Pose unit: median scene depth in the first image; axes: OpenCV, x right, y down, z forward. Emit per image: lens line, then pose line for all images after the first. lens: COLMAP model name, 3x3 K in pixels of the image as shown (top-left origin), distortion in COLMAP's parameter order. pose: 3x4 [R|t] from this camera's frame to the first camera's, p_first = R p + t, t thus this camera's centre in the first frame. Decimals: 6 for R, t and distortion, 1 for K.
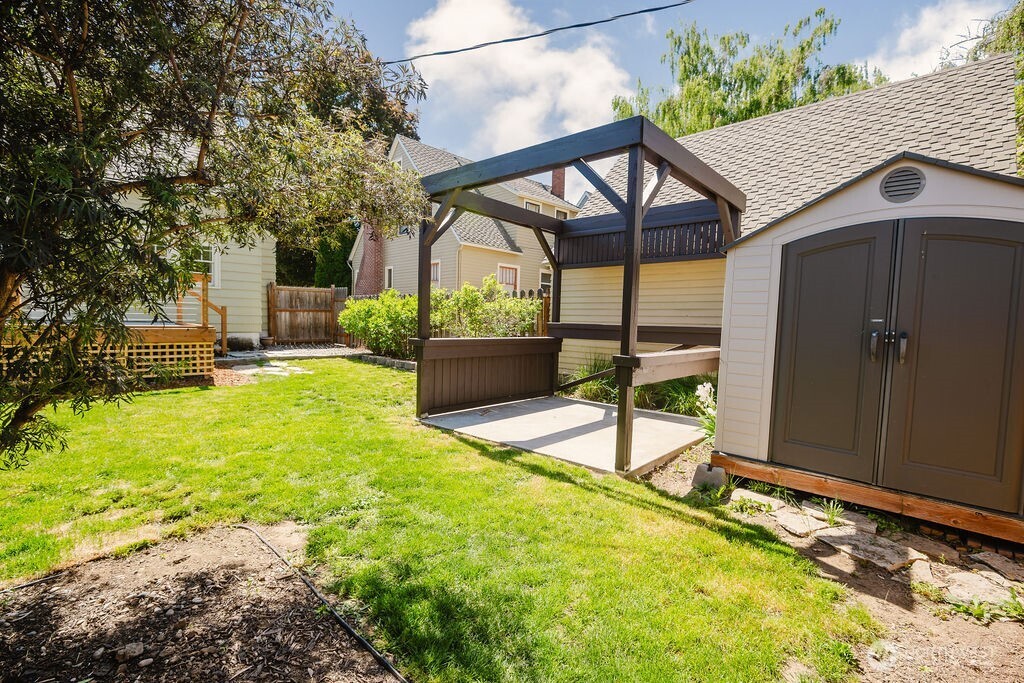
lens RADIAL K [[464.2, 0, 512.9], [0, 464.2, 343.0], [0, 0, 1]] dist [-0.000734, -0.003811]
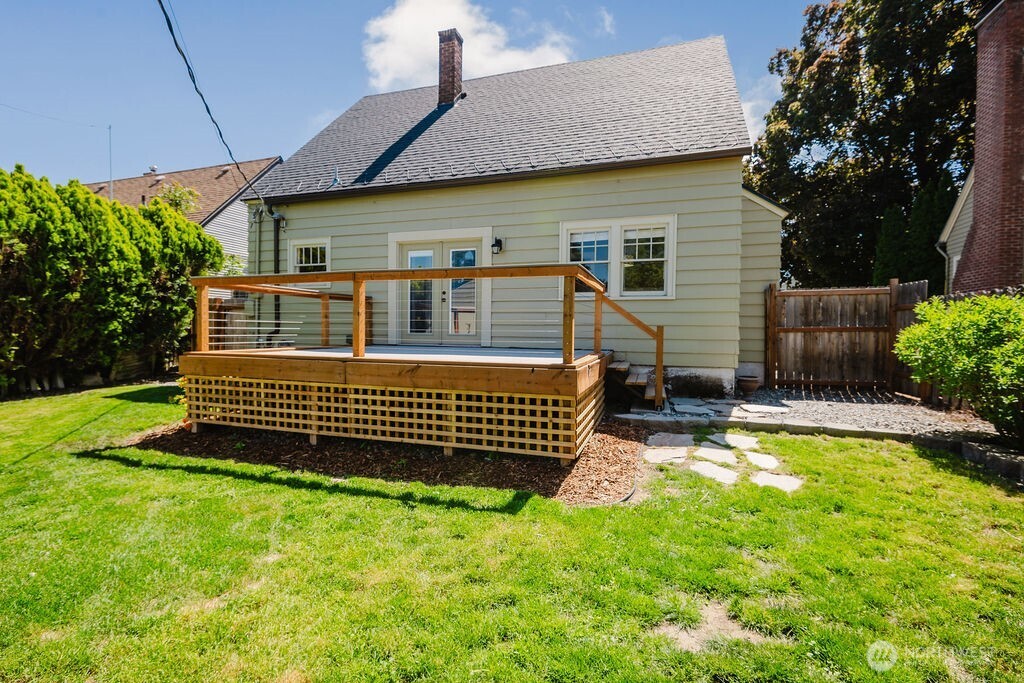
lens RADIAL K [[464.2, 0, 513.8], [0, 464.2, 342.1], [0, 0, 1]] dist [-0.000734, -0.003811]
pose [[0.461960, 0.000296, -0.886901, -0.152100], [-0.041063, 0.998935, -0.021055, -0.031828], [0.885950, 0.046145, 0.461480, 0.470696]]
